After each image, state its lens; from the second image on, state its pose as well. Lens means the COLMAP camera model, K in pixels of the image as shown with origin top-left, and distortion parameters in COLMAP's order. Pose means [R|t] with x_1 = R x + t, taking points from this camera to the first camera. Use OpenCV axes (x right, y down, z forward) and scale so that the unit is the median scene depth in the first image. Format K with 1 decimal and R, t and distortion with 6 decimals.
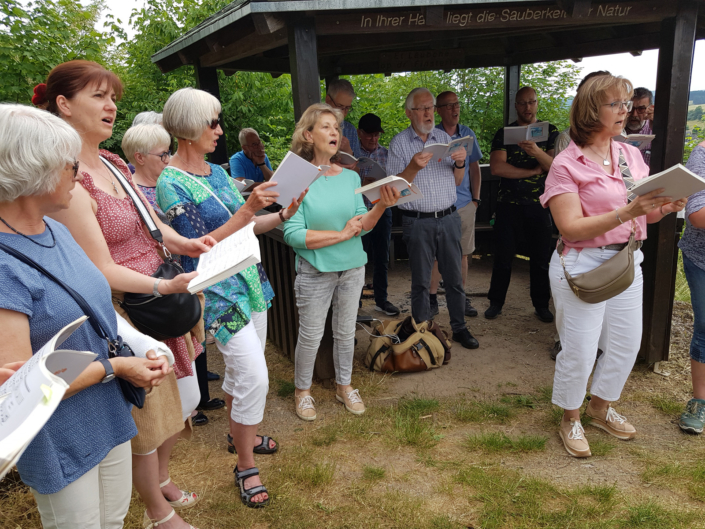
lens RADIAL K [[539.2, 0, 351.6], [0, 539.2, 265.6], [0, 0, 1]] dist [0.003791, -0.026342]
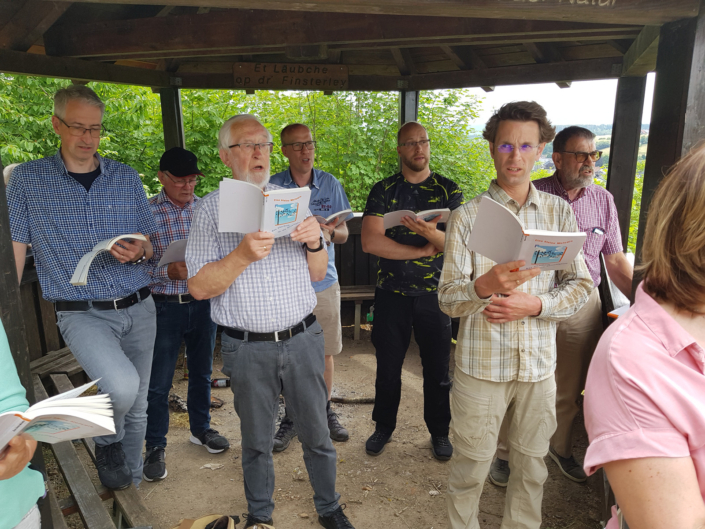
lens RADIAL K [[539.2, 0, 345.8], [0, 539.2, 257.4], [0, 0, 1]] dist [0.003791, -0.026342]
pose [[0.986306, 0.011710, 0.164509, 0.129713], [-0.004243, 0.998948, -0.045664, -0.148326], [-0.164871, 0.044341, 0.985318, 0.403439]]
